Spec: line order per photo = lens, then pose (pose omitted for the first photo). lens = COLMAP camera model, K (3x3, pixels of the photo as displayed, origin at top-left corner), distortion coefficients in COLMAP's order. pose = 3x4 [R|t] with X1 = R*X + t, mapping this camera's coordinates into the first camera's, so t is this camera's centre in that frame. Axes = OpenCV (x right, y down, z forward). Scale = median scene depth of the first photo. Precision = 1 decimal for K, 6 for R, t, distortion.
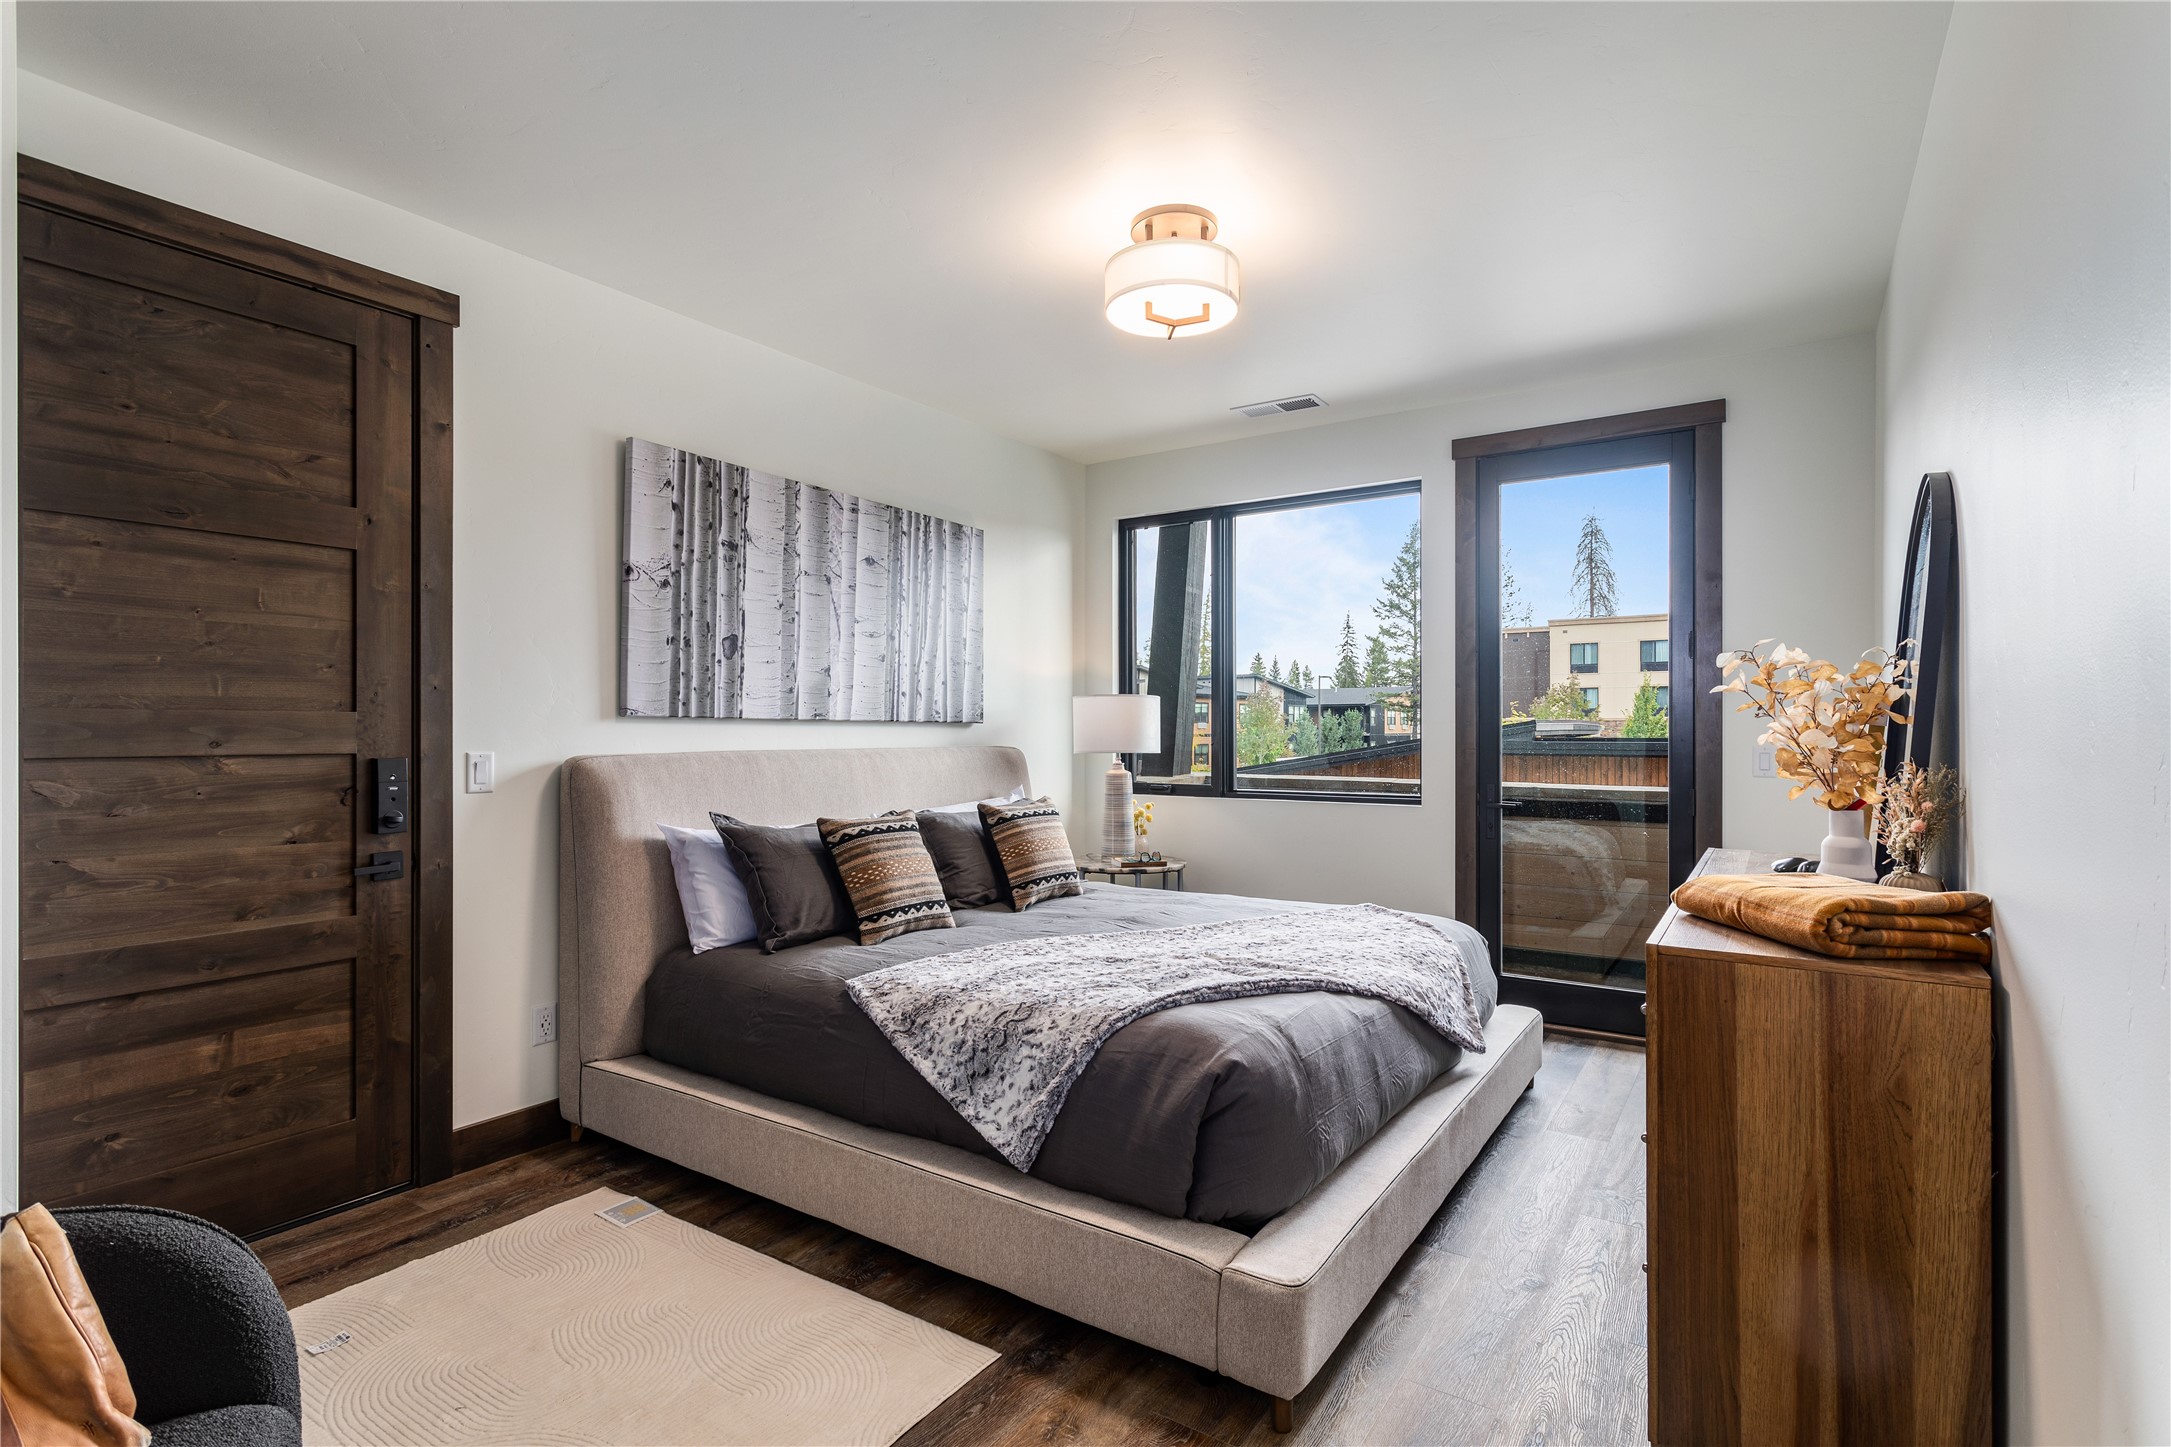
lens RADIAL K [[1044.7, 0, 1090.9], [0, 1044.7, 732.0], [0, 0, 1]] dist [0.004295, -0.000414]
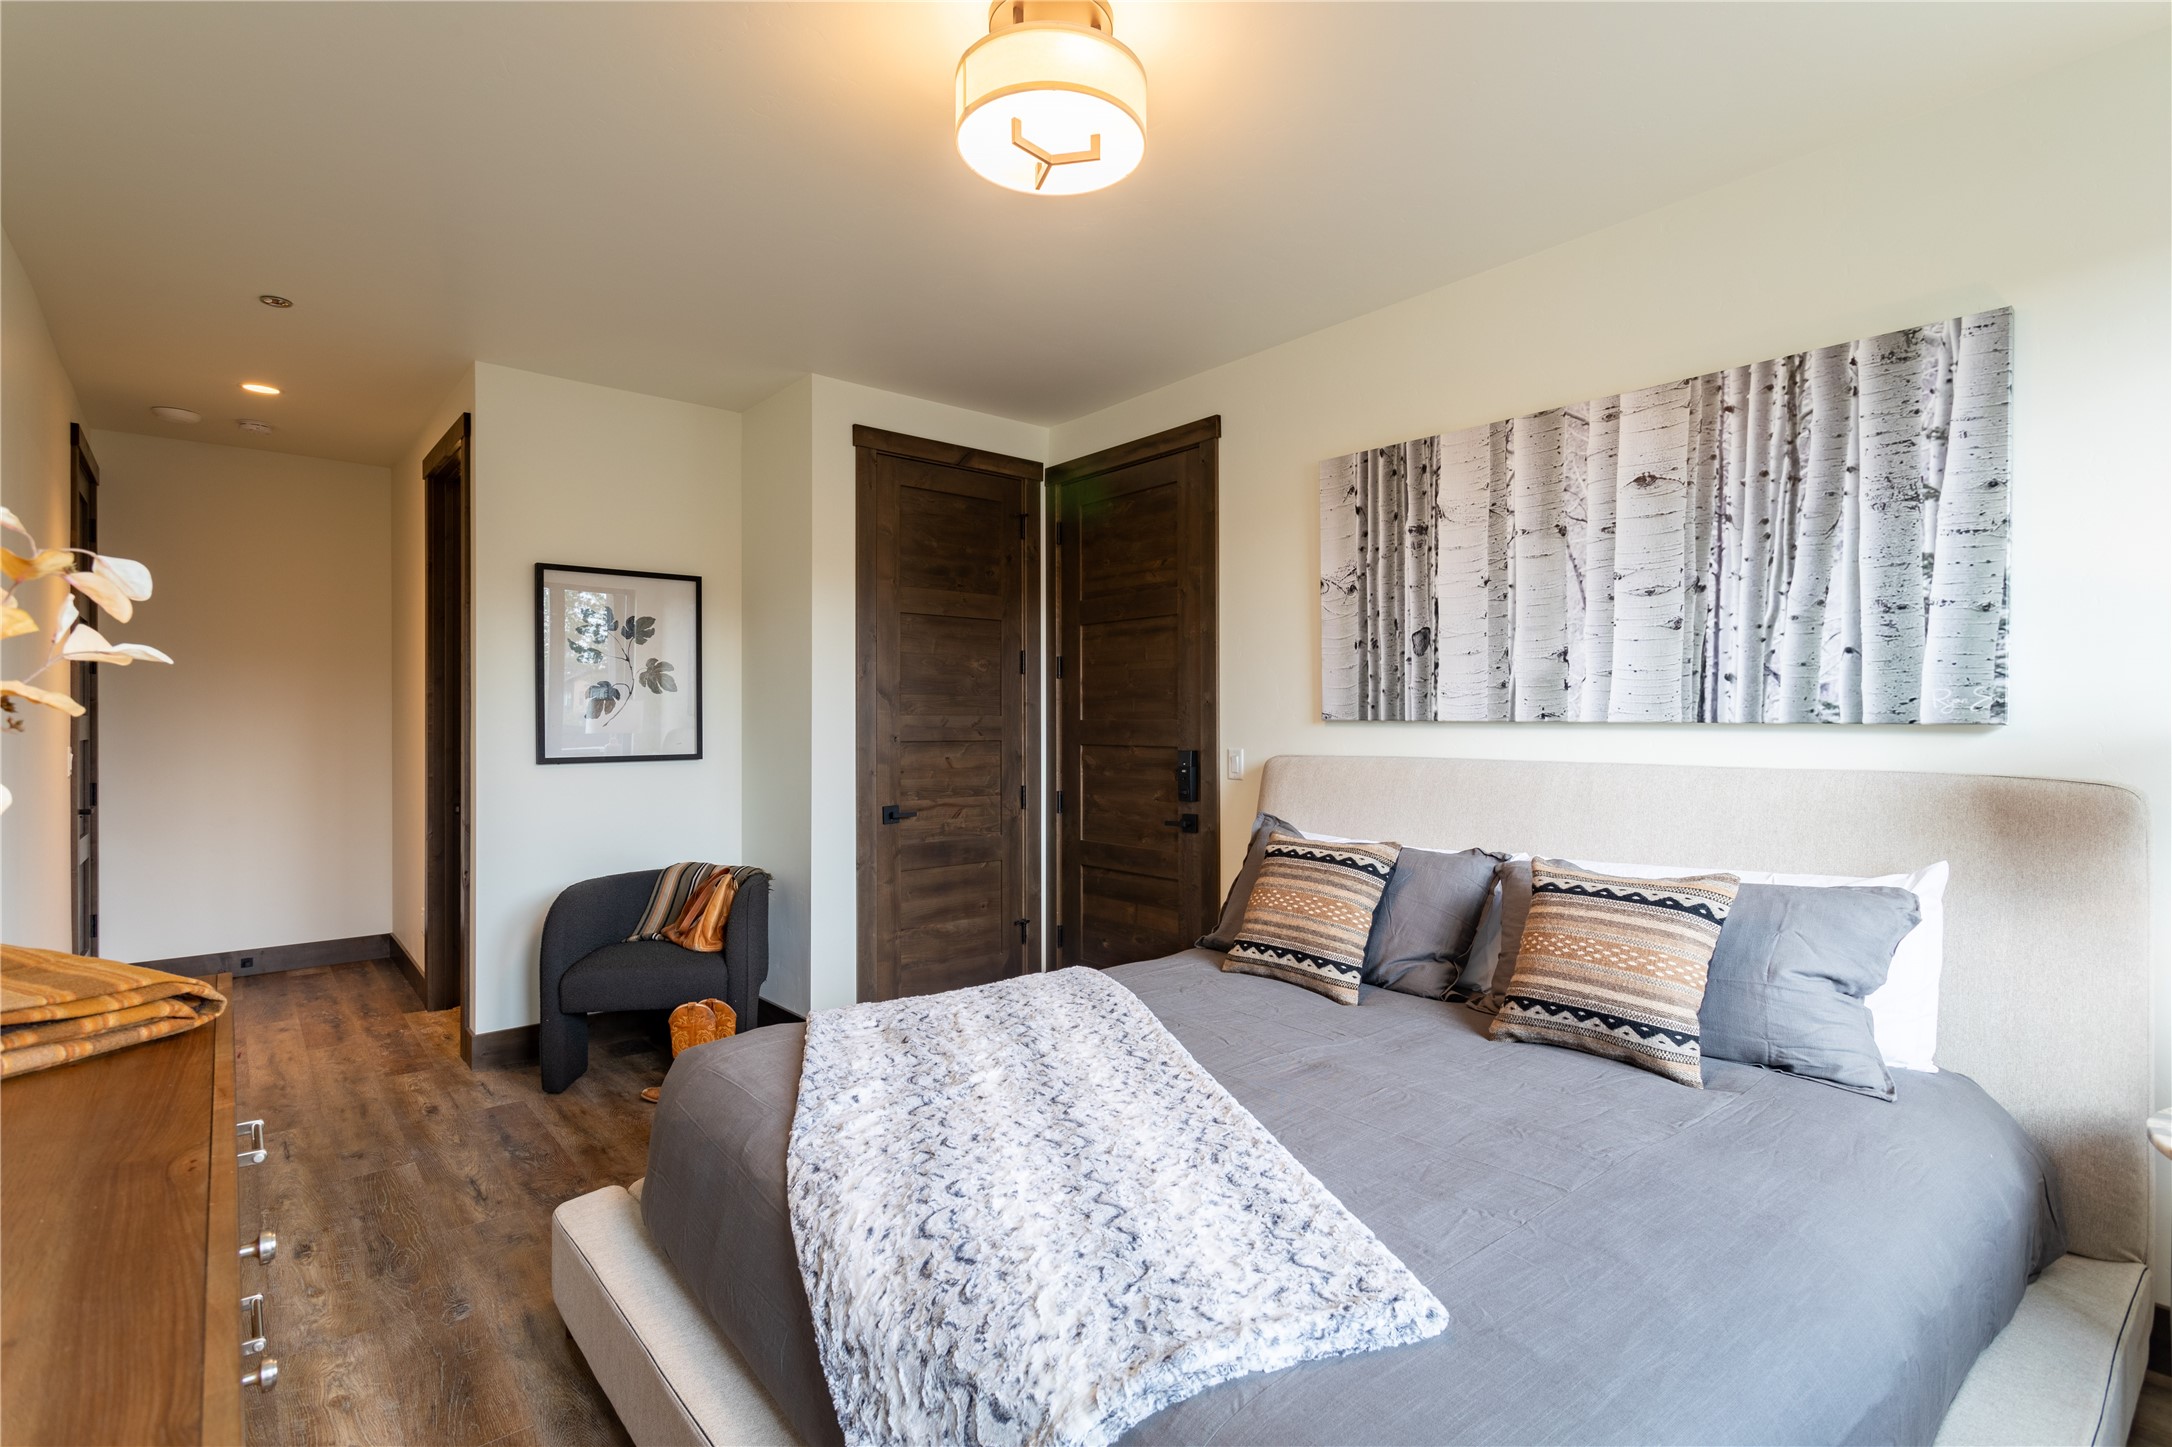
lens RADIAL K [[1045.1, 0, 1091.2], [0, 1045.1, 716.3], [0, 0, 1]] dist [0.004295, -0.000414]
pose [[-0.282300, -0.005084, -0.959313, 0.606567], [-0.002454, 0.999987, -0.004577, -0.012439], [0.959323, 0.001061, -0.282309, 0.991270]]
